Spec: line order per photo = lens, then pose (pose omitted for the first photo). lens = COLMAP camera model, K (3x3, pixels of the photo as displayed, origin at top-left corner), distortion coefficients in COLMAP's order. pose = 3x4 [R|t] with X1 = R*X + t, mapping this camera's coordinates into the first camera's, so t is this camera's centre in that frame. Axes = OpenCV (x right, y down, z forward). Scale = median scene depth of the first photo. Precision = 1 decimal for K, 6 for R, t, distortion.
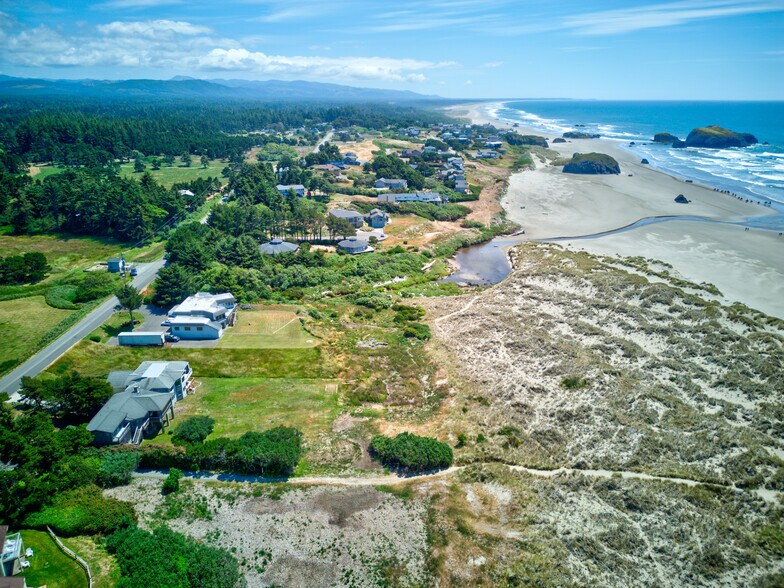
lens RADIAL K [[545.2, 0, 392.0], [0, 545.2, 294.0], [0, 0, 1]] dist [0.092562, -0.098825]
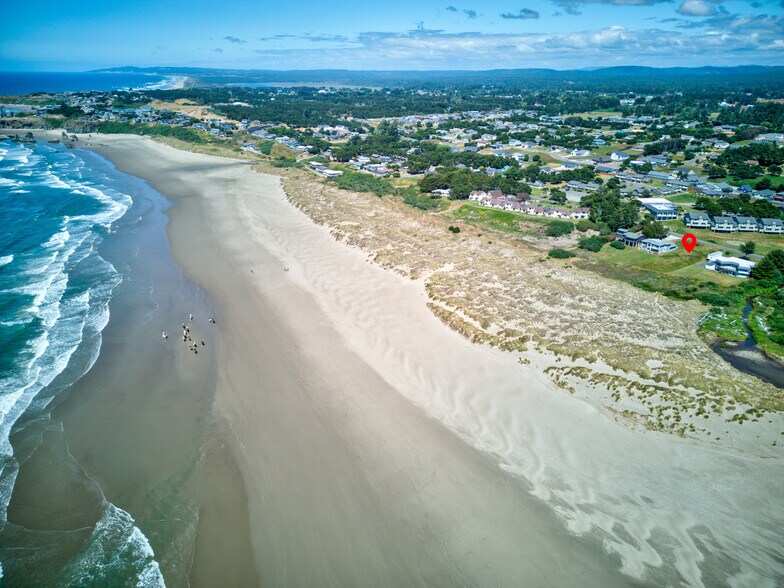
lens RADIAL K [[545.2, 0, 392.0], [0, 545.2, 294.0], [0, 0, 1]] dist [0.092562, -0.098825]
pose [[-0.849895, 0.187017, -0.492650, 1.458308], [-0.186380, 0.767787, 0.612997, -0.766260], [0.492891, 0.612803, -0.617682, 1.552634]]
